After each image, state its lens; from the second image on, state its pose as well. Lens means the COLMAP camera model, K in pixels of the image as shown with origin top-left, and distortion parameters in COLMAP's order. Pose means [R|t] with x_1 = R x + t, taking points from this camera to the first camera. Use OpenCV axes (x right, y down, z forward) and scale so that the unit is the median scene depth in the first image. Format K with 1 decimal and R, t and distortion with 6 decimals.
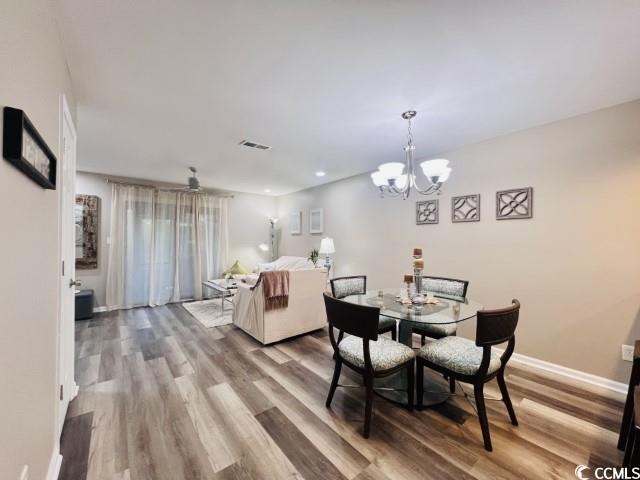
lens RADIAL K [[256.1, 0, 319.6], [0, 256.1, 241.1], [0, 0, 1]] dist [-0.001600, 0.000400]
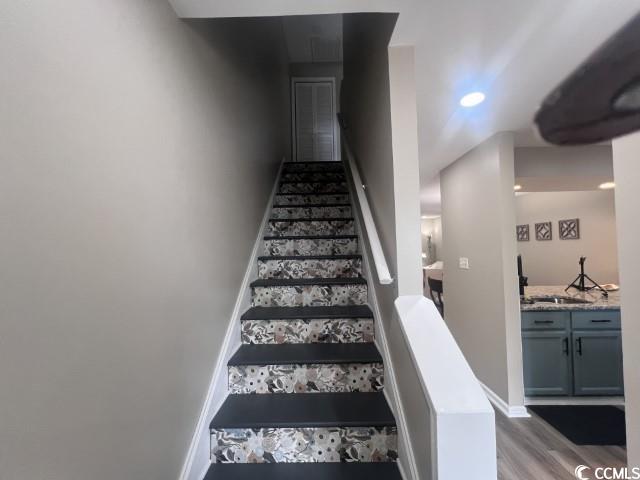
lens RADIAL K [[254.8, 0, 320.0], [0, 254.8, 239.1], [0, 0, 1]] dist [-0.000839, -0.000121]
pose [[0.772556, -0.040553, -0.633650, 0.480071], [0.023327, 0.999097, -0.035501, -0.056047], [0.634518, 0.012645, 0.772805, -0.950139]]
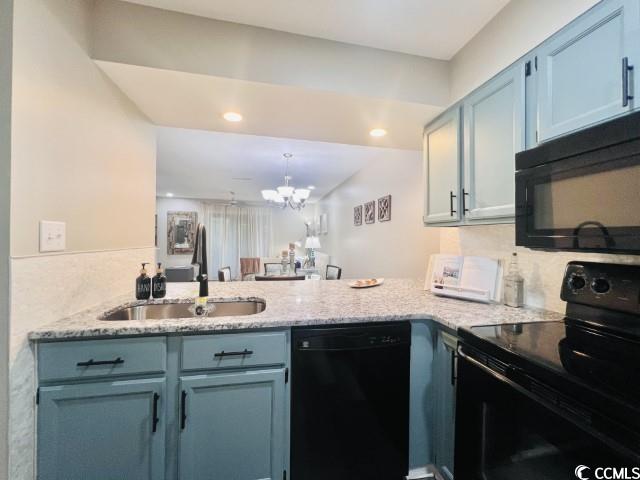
lens RADIAL K [[256.1, 0, 319.5], [0, 256.1, 239.9], [0, 0, 1]] dist [-0.001600, 0.000400]
pose [[0.891504, 0.006912, -0.452960, 0.873041], [-0.007794, 0.999970, -0.000082, 0.005949], [0.452946, 0.003604, 0.891531, -0.197071]]
